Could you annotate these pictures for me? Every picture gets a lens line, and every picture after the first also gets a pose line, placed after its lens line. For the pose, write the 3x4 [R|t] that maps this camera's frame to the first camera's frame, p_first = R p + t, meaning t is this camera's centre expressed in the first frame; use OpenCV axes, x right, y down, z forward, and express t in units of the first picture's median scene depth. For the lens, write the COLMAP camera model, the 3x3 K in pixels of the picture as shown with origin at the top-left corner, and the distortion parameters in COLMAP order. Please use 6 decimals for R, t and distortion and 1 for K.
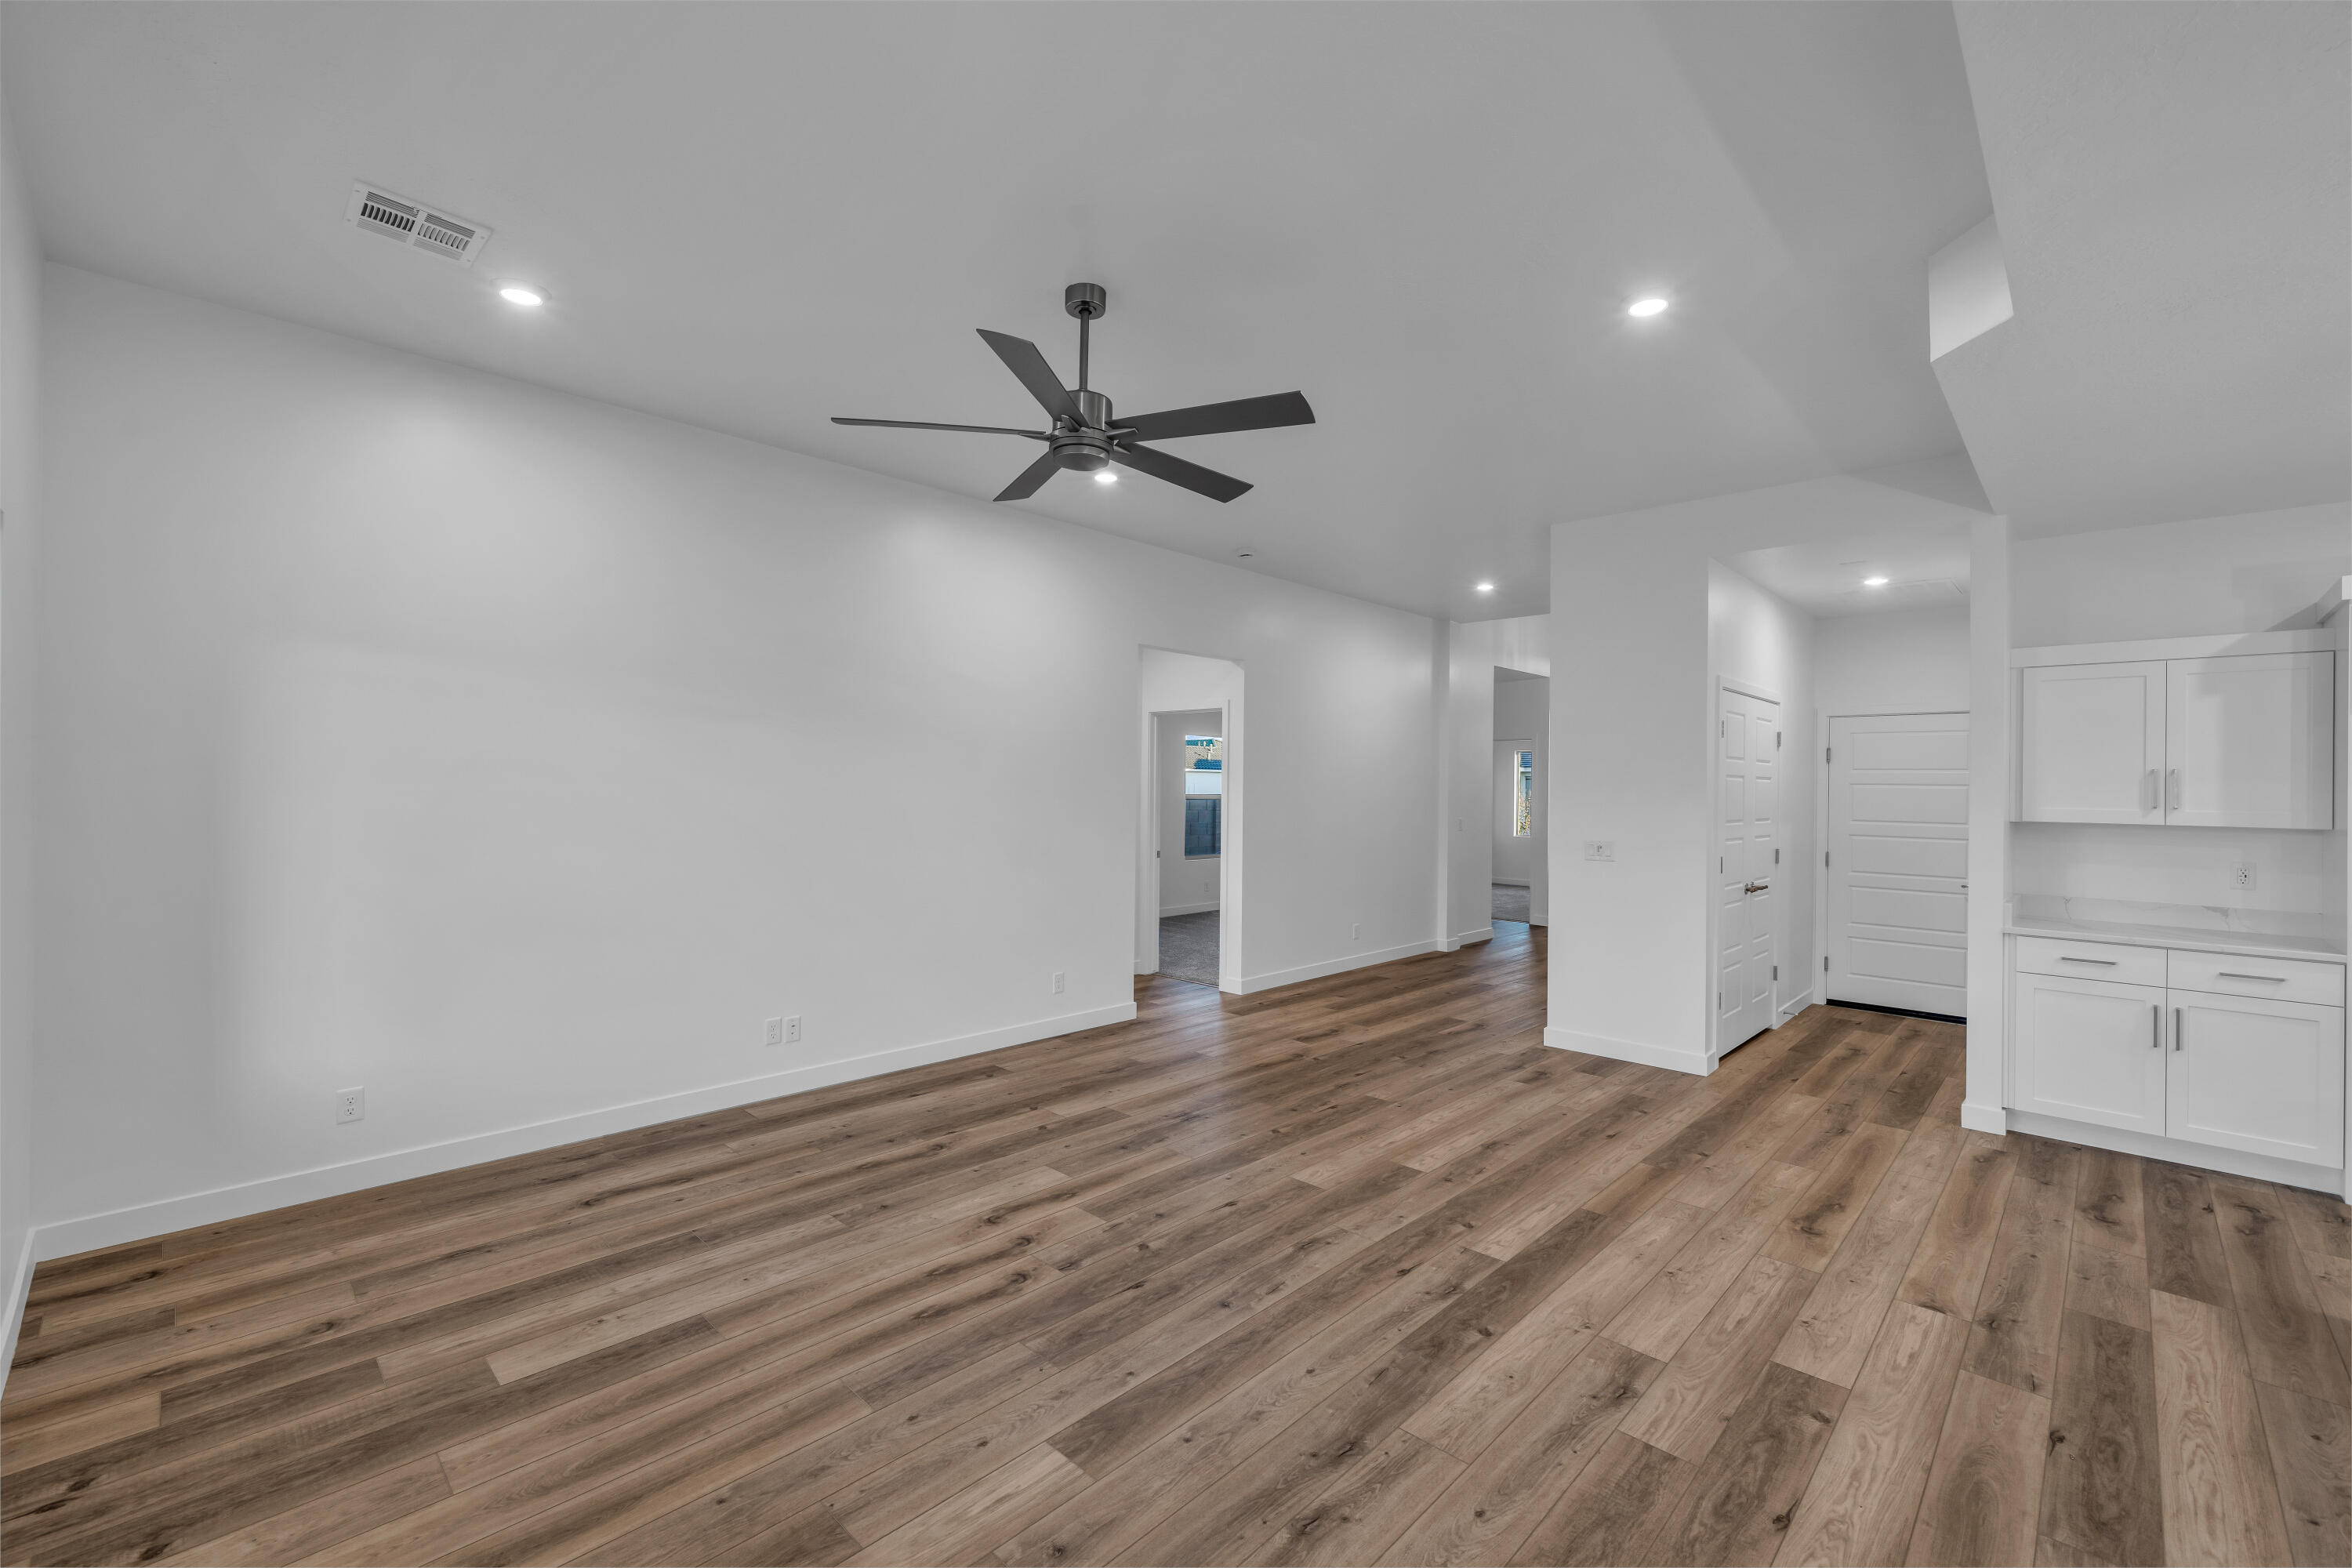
lens RADIAL K [[978.3, 0, 1173.1], [0, 978.3, 784.6], [0, 0, 1]] dist [-0.000086, 0.000071]
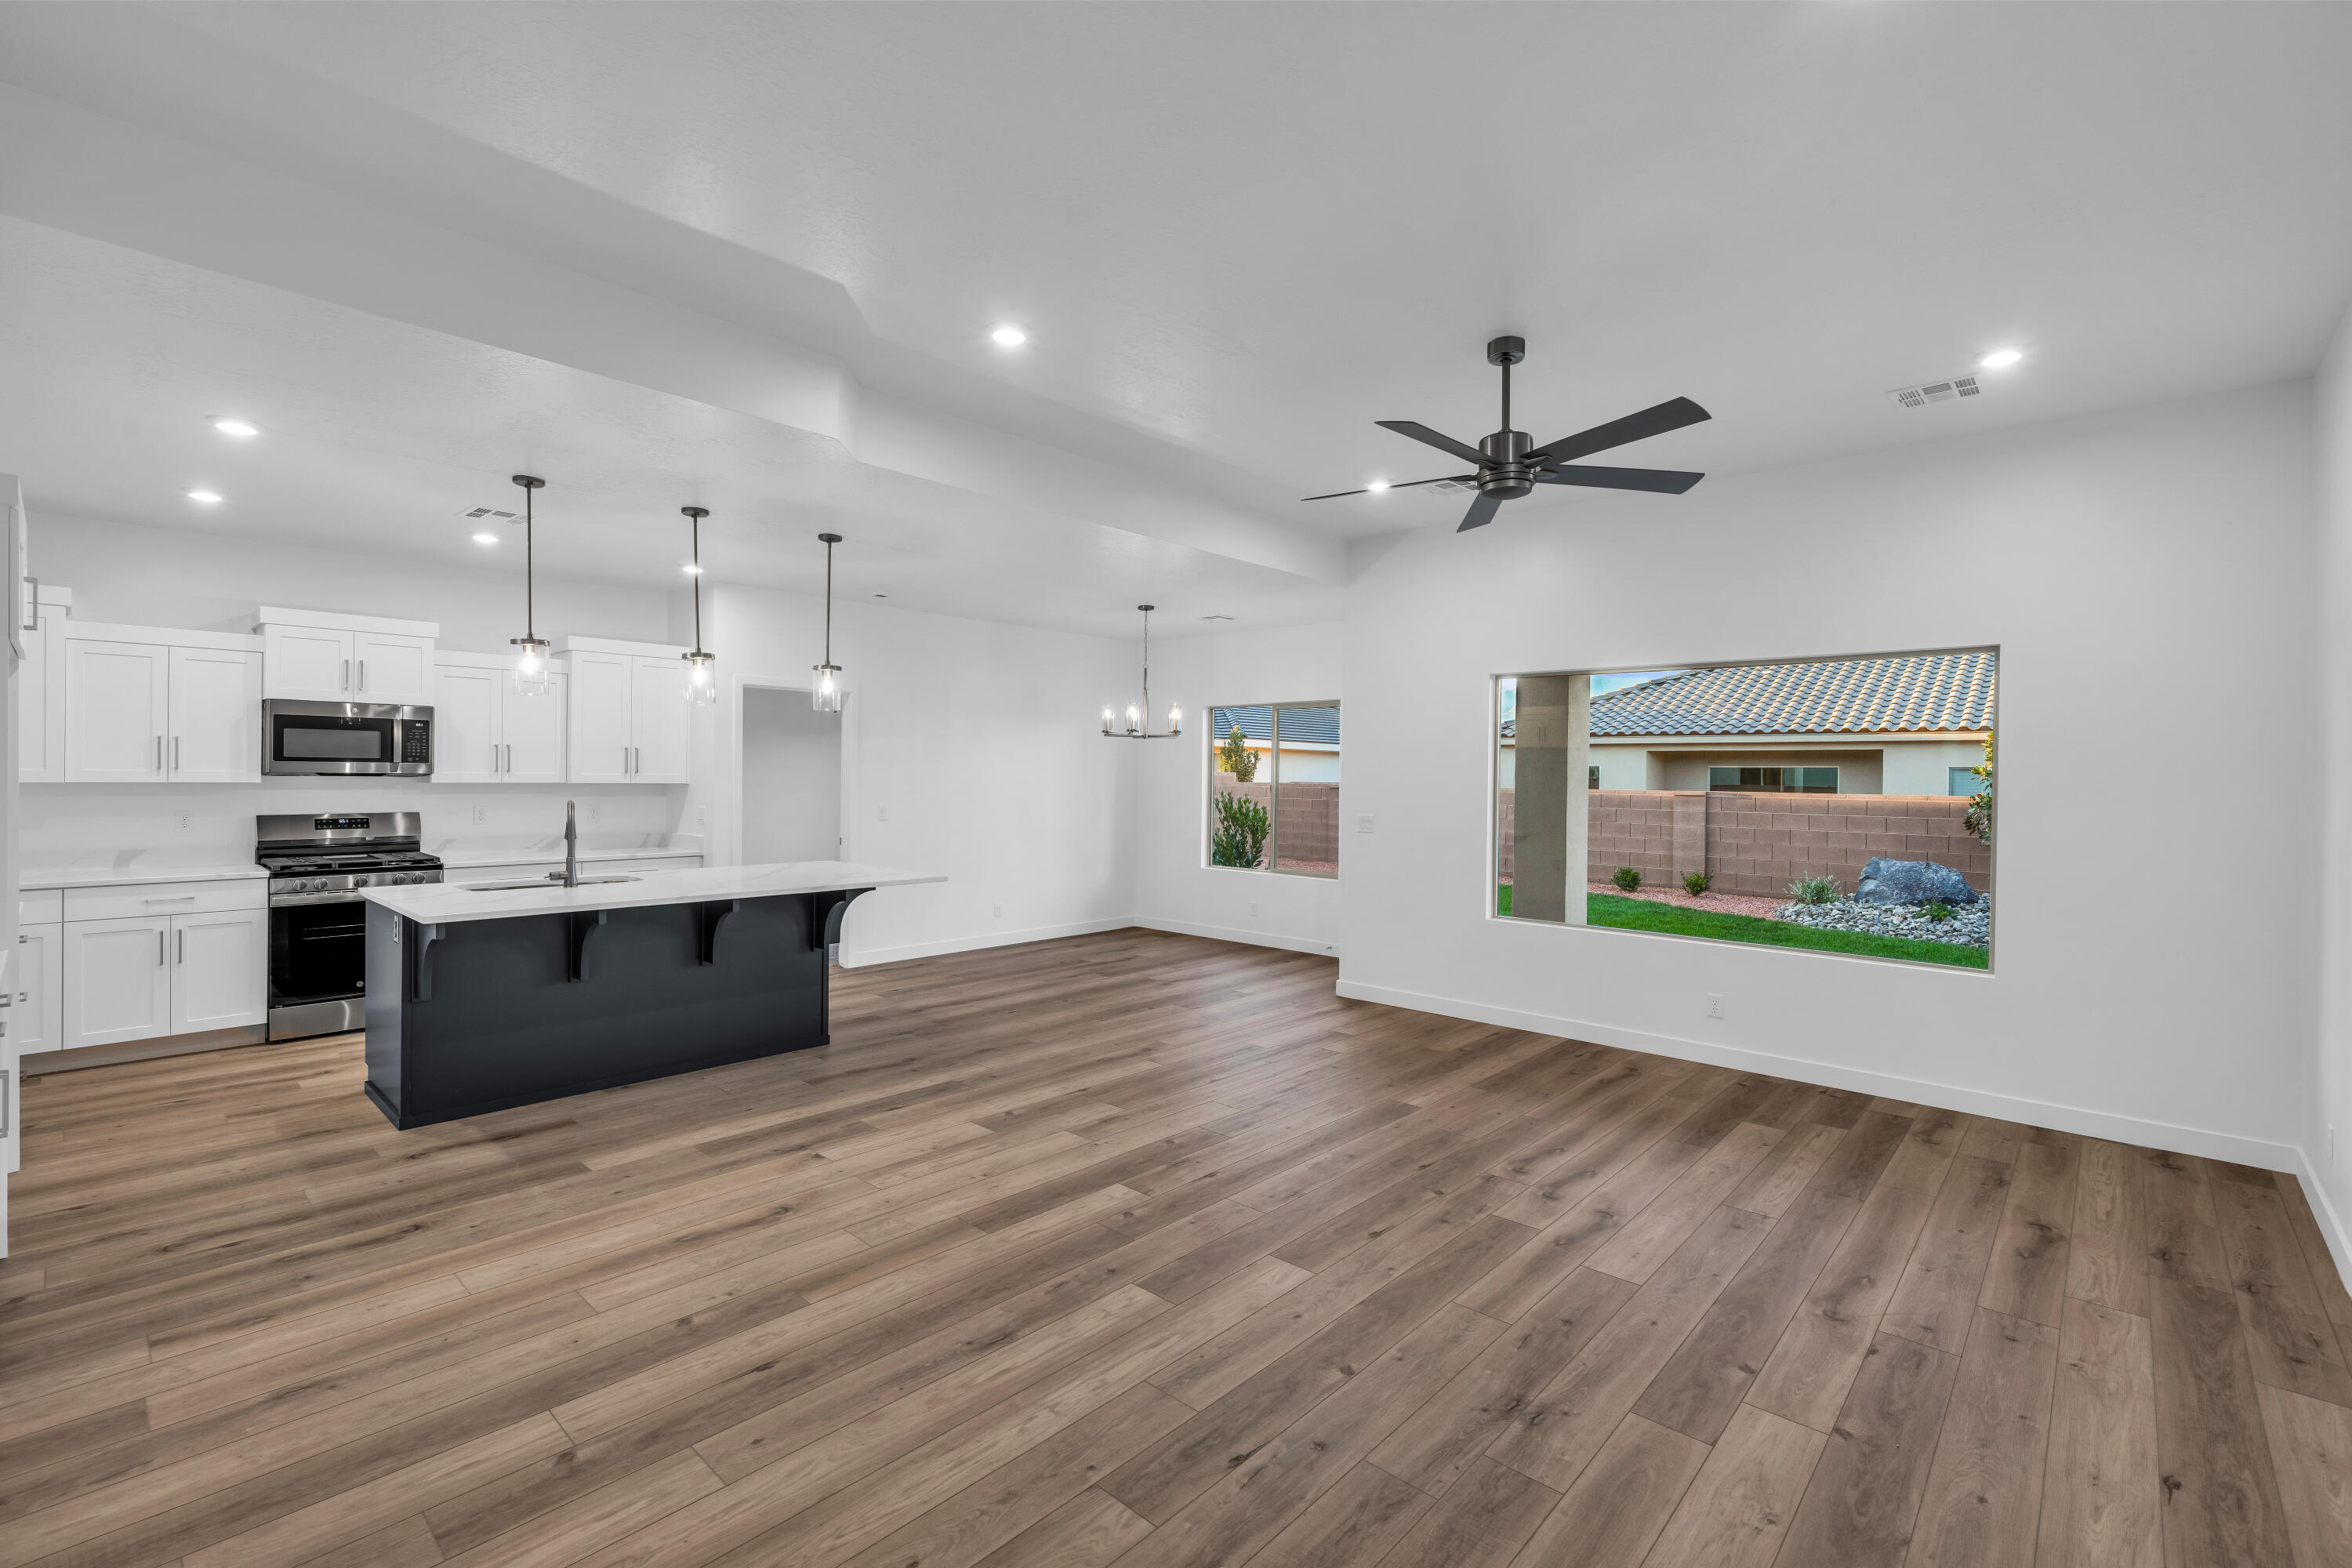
lens RADIAL K [[1024.3, 0, 1173.7], [0, 1024.3, 779.0], [0, 0, 1]] dist [-0.000051, 0.000323]
pose [[-0.999359, -0.024702, -0.025911, 0.264819], [-0.024777, 0.999690, 0.002595, 0.008595], [0.025839, 0.003235, -0.999661, 1.831854]]
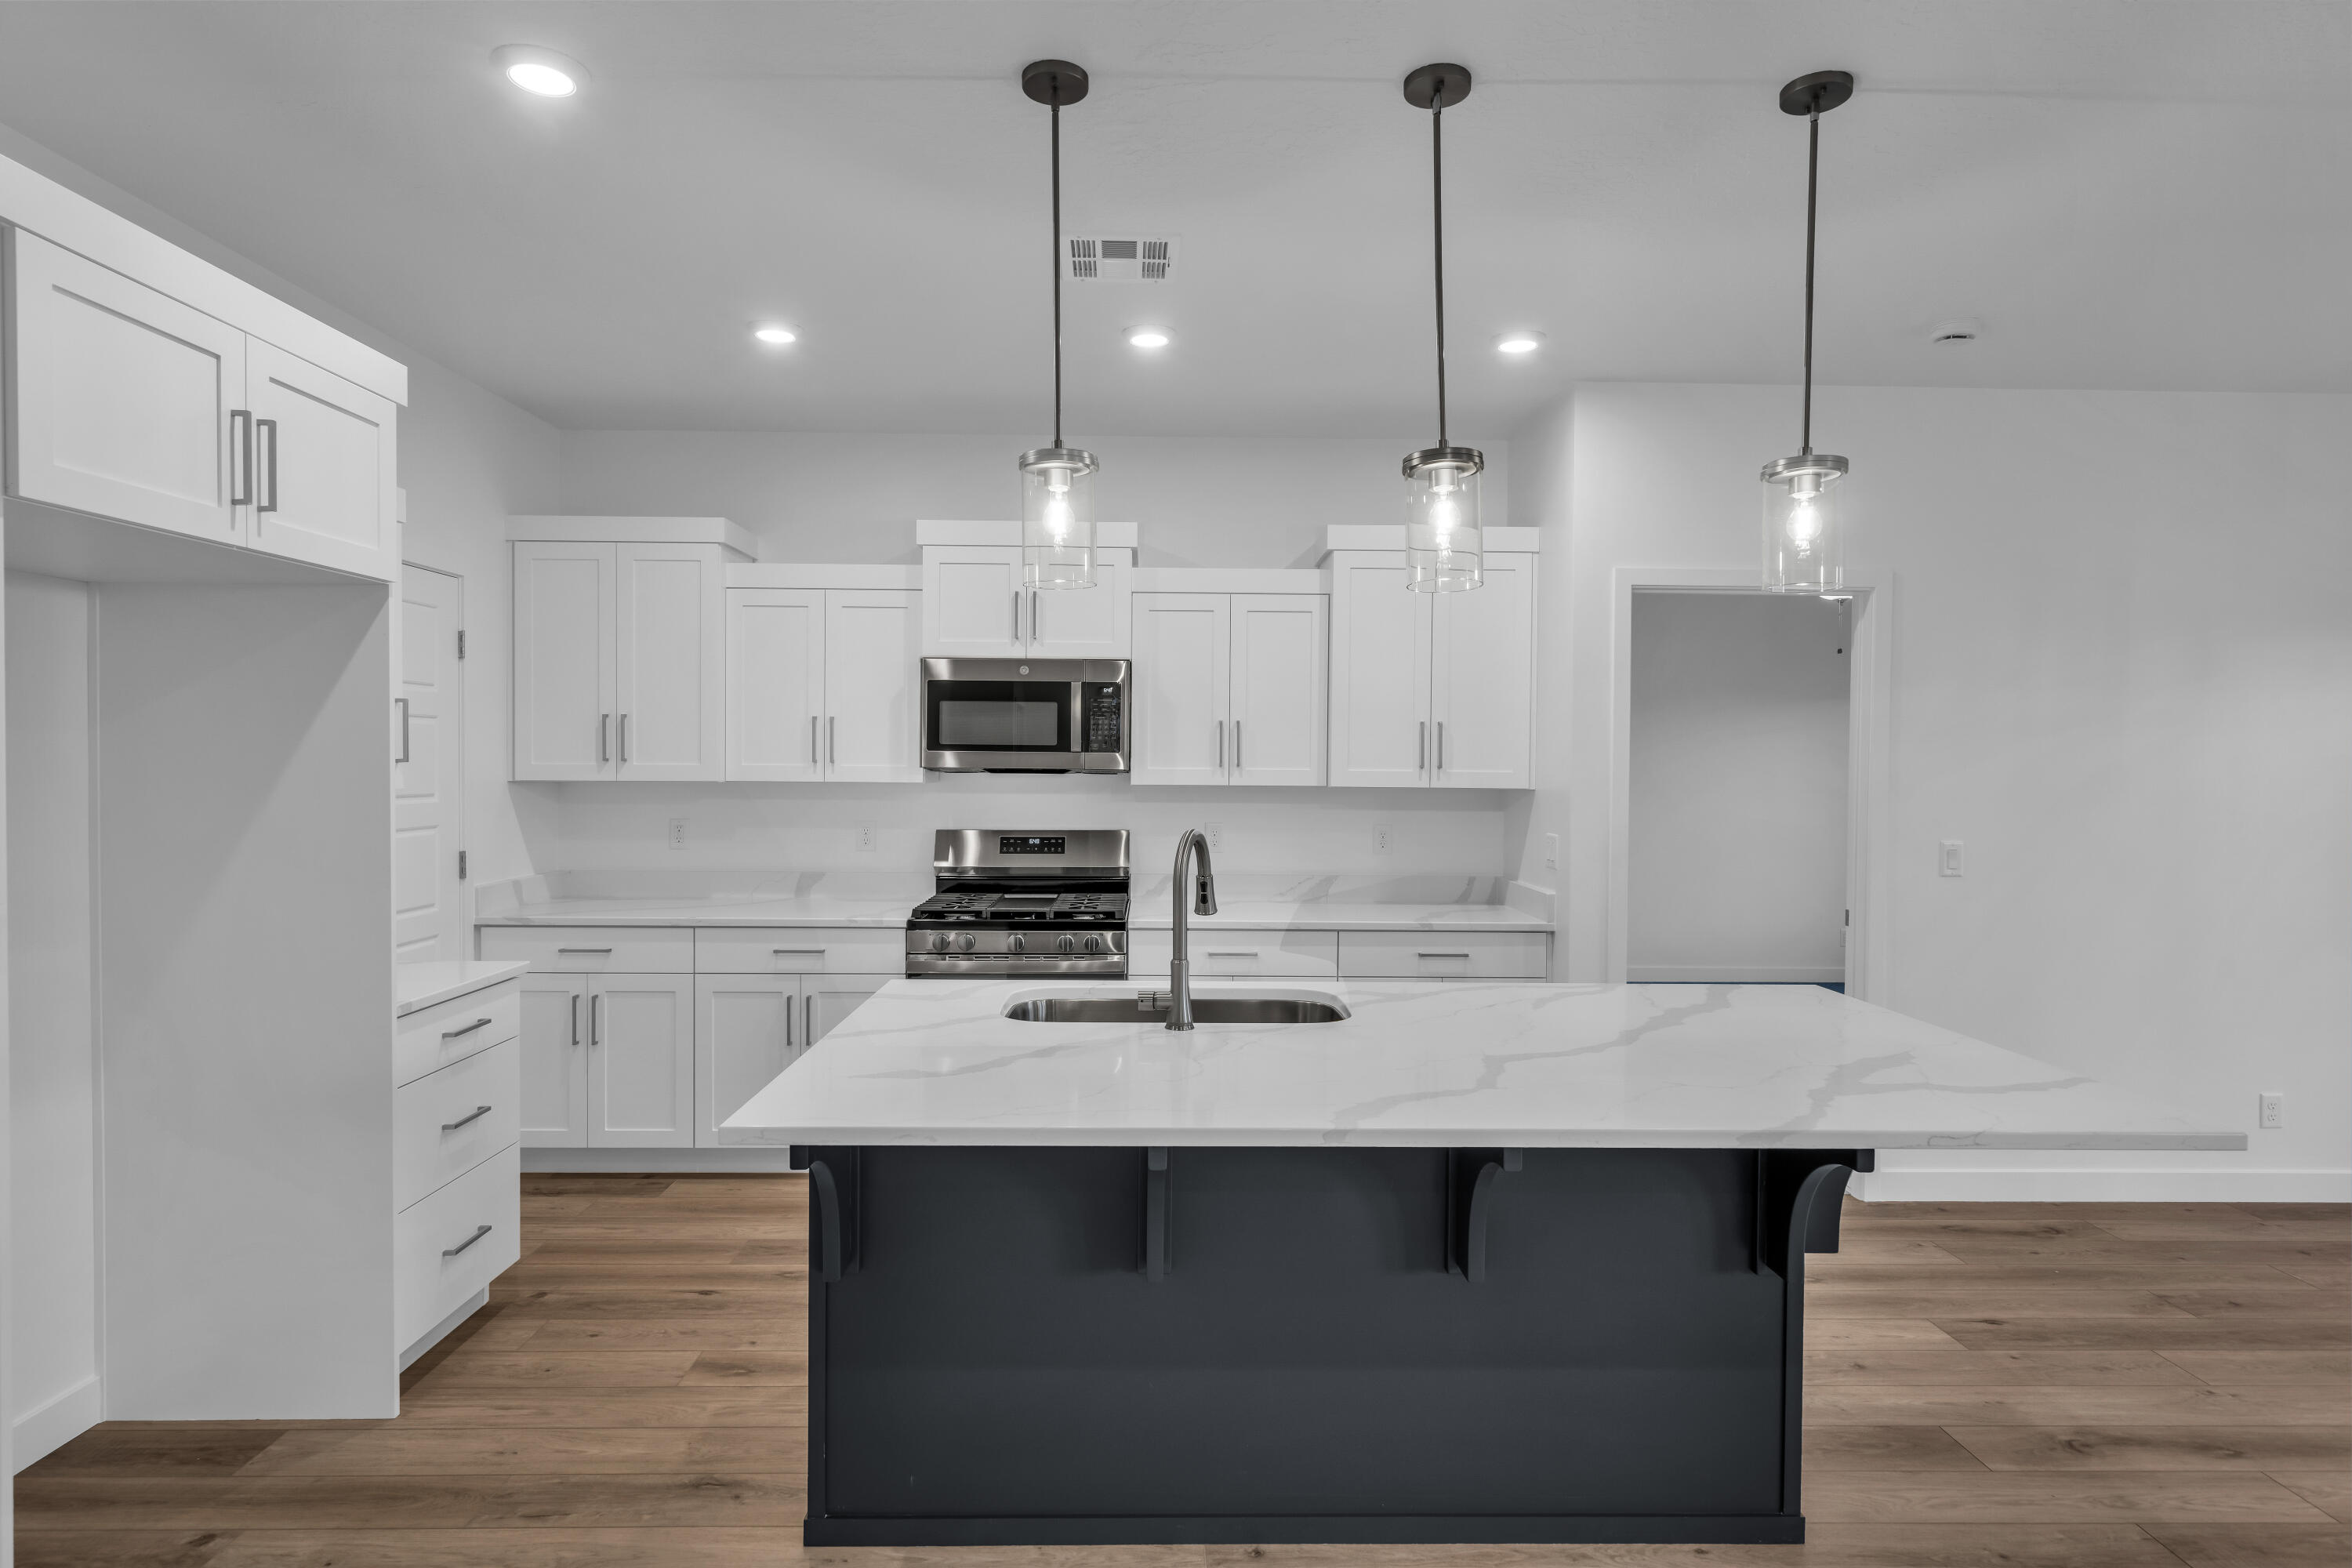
lens RADIAL K [[1266.4, 0, 1173.4], [0, 1266.4, 779.3], [0, 0, 1]] dist [0.000968, 0.001450]
pose [[-0.710579, -0.031394, 0.702916, 0.505188], [-0.019640, 0.999500, 0.024787, 0.011537], [-0.703343, 0.003808, -0.710841, 1.010079]]
